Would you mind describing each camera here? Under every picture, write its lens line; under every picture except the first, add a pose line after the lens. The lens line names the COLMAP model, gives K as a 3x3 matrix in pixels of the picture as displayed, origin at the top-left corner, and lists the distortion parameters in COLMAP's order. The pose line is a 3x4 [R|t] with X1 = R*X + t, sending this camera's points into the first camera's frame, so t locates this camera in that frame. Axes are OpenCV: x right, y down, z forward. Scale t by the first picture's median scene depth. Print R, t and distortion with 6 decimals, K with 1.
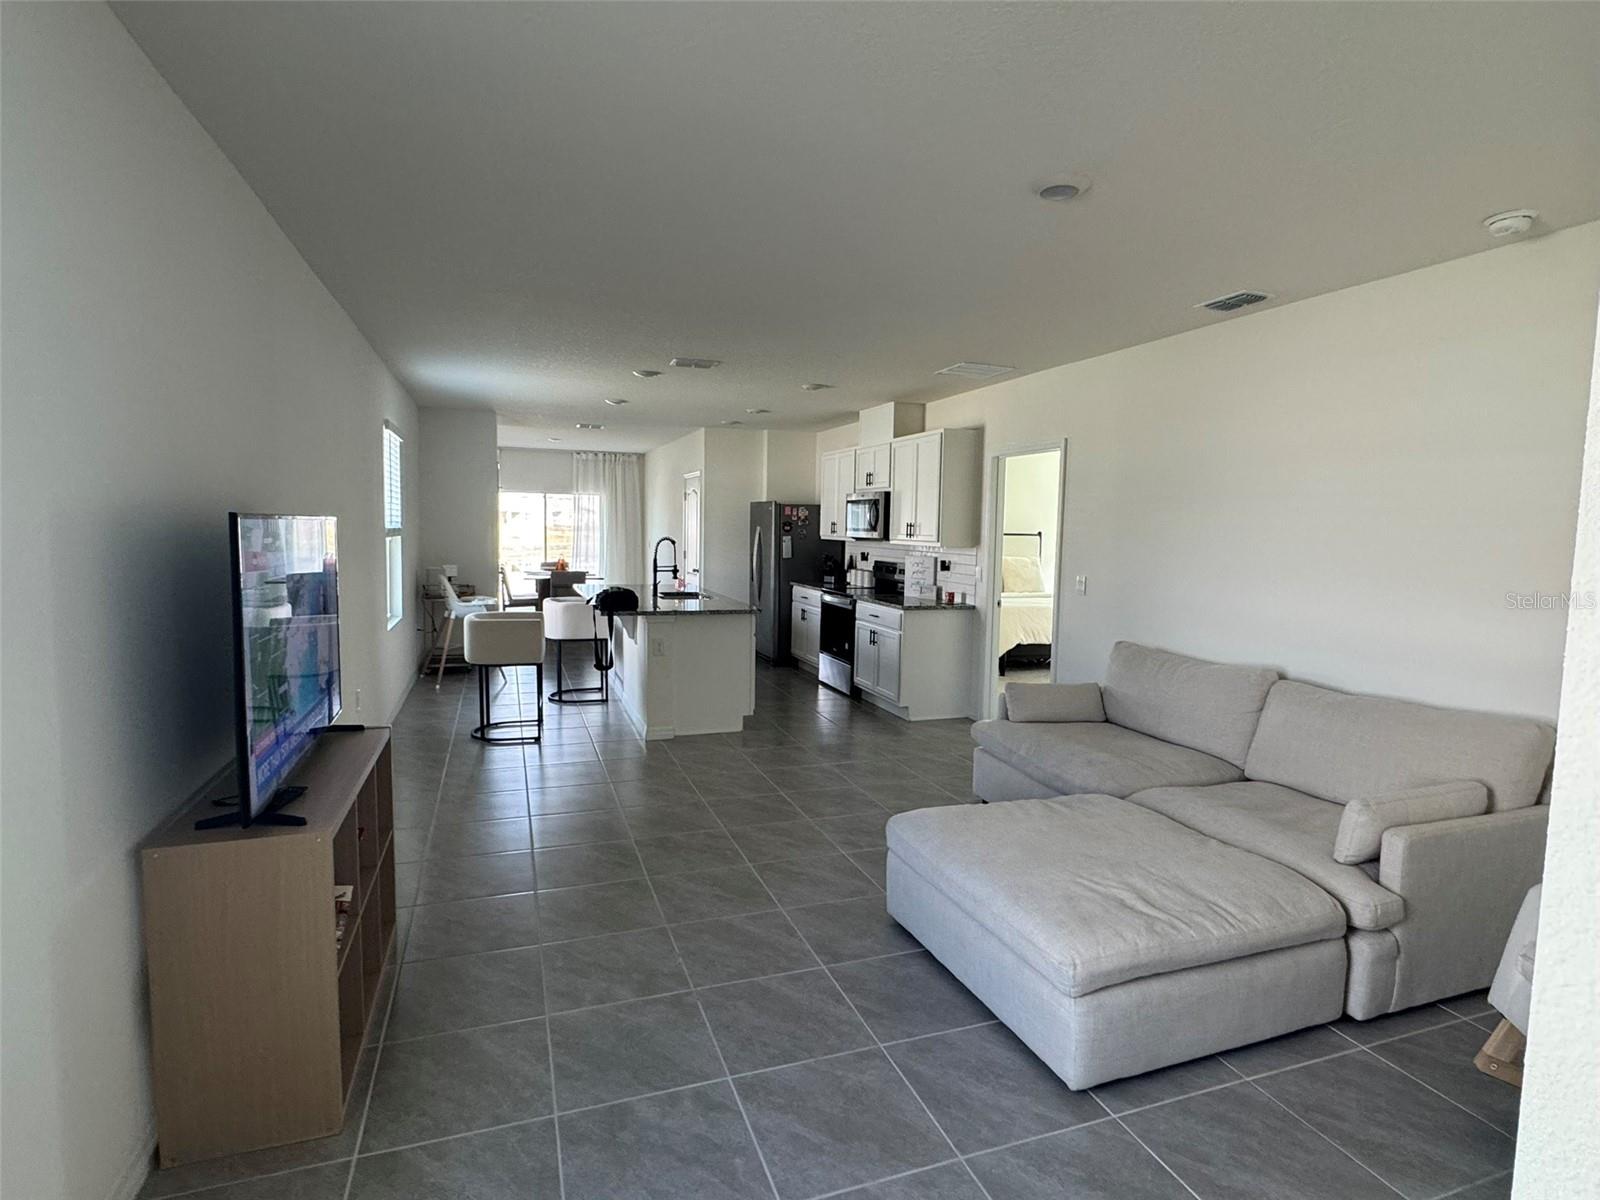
lens RADIAL K [[852.6, 0, 806.1], [0, 852.6, 602.3], [0, 0, 1]] dist [-0.002552, -0.000747]
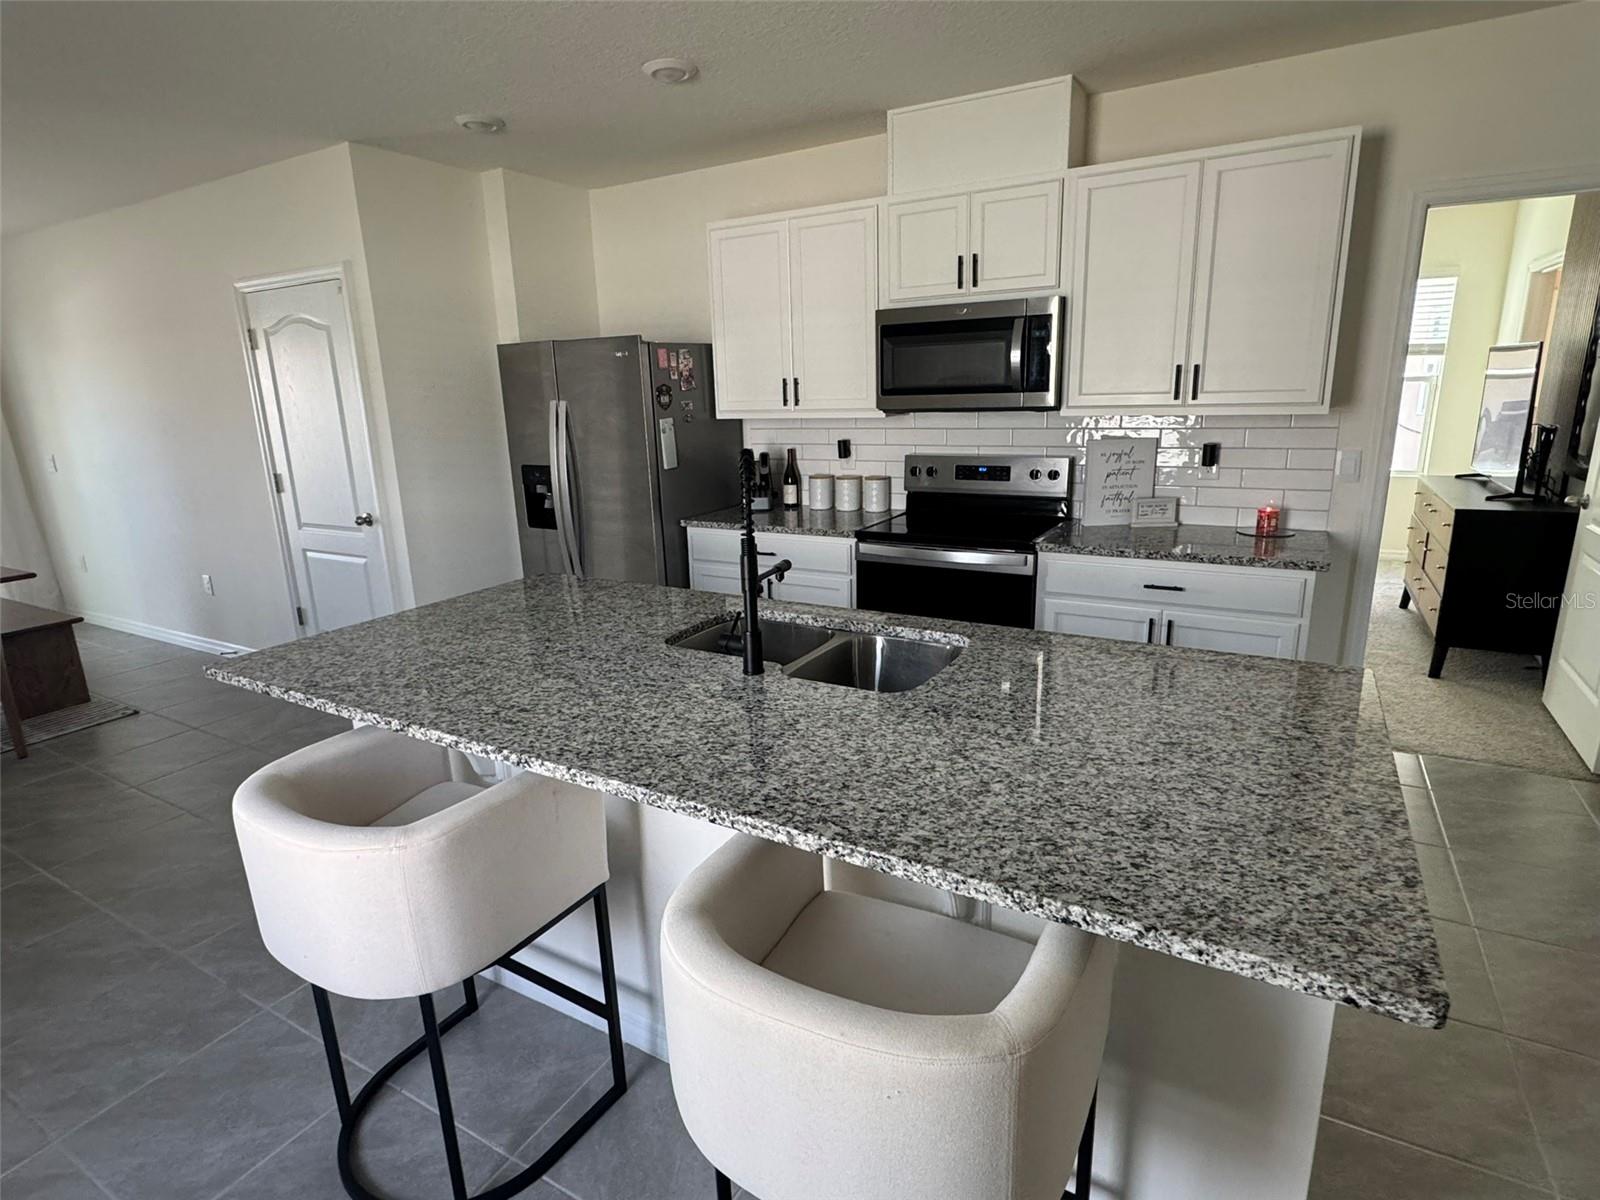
lens RADIAL K [[852.6, 0, 787.8], [0, 852.6, 593.4], [0, 0, 1]] dist [-0.002552, -0.000747]
pose [[0.764266, -0.200887, 0.612814, -0.309993], [0.106738, 0.976543, 0.187003, -0.077580], [-0.636006, -0.077510, 0.767781, 0.737879]]
